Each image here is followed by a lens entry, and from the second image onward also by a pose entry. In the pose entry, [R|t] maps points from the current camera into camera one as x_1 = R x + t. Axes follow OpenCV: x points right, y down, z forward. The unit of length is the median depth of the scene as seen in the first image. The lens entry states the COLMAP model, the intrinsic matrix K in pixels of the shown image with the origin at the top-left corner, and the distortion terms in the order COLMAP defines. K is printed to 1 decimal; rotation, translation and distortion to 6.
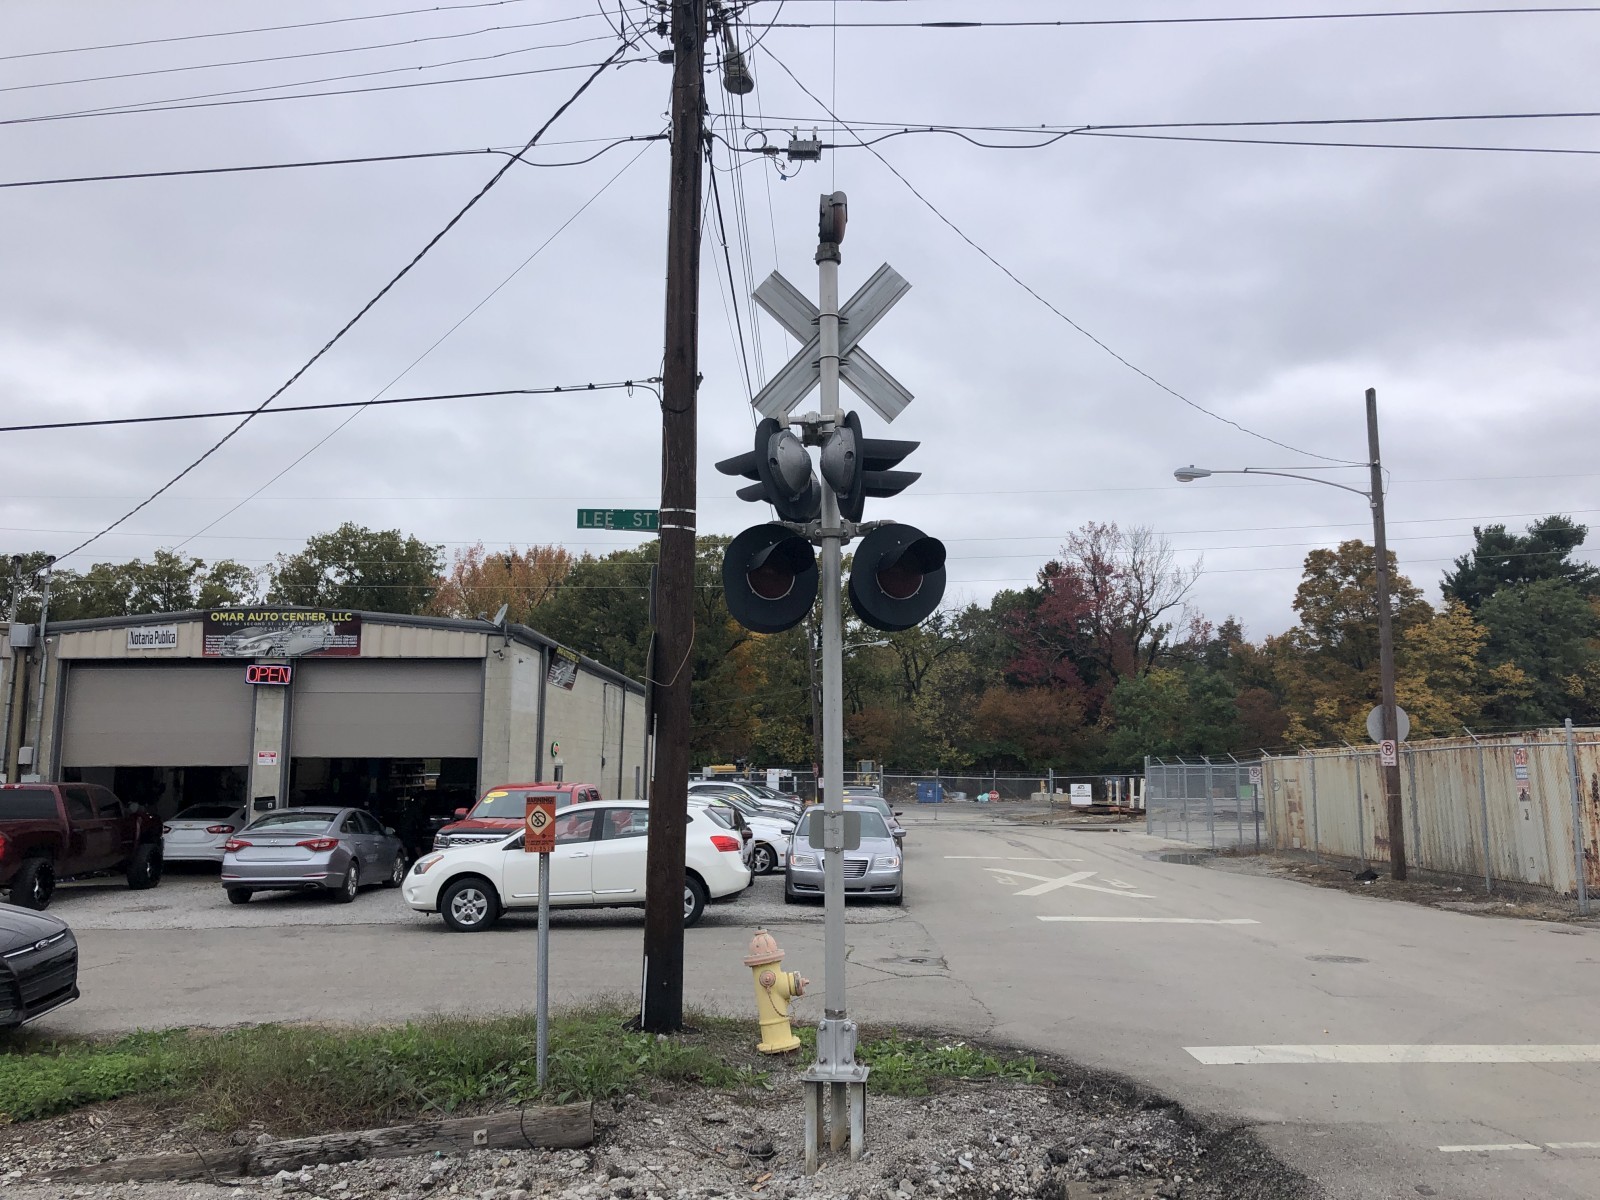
lens RADIAL K [[1308.8, 0, 798.7], [0, 1308.8, 559.6], [0, 0, 1]] dist [0.049490, -0.060711]
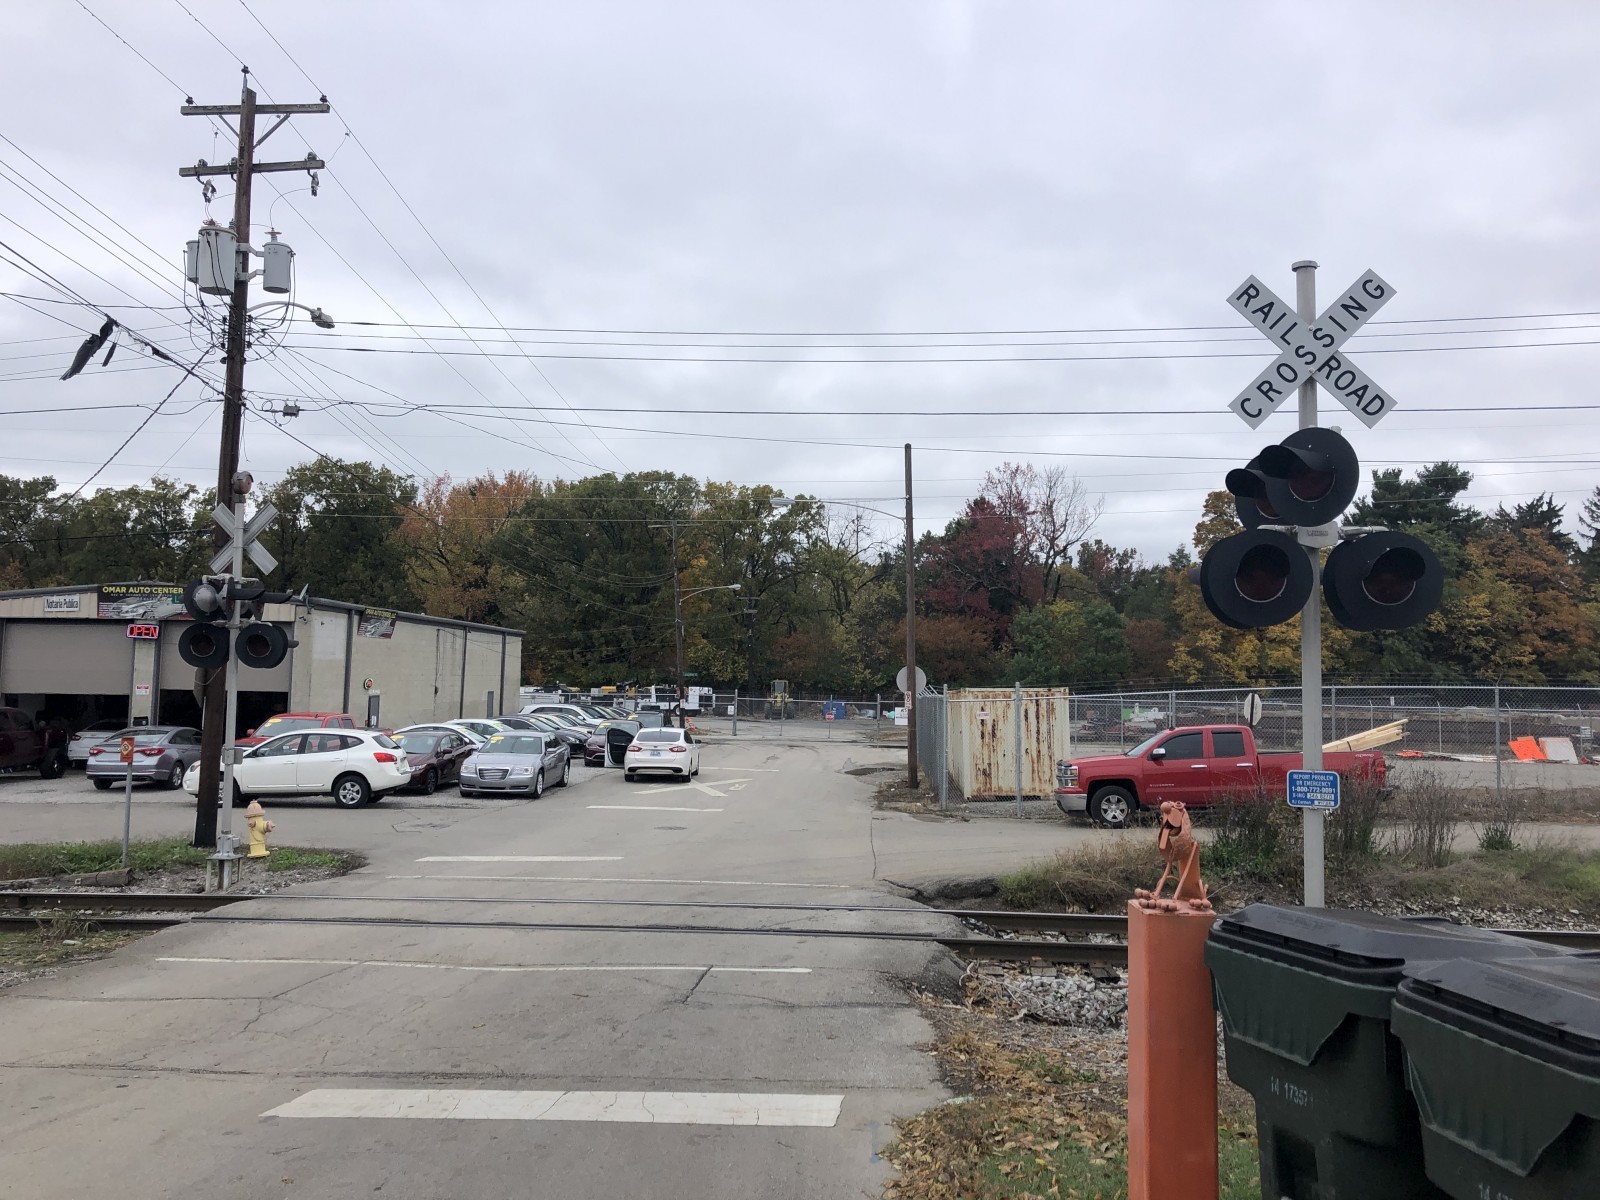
lens RADIAL K [[1308.8, 0, 771.9], [0, 1308.8, 548.5], [0, 0, 1]] dist [0.049490, -0.060711]
pose [[0.999294, 0.014119, -0.034811, 0.075253], [-0.012023, 0.998144, 0.059707, -0.022047], [0.035589, -0.059247, 0.997609, -0.090195]]
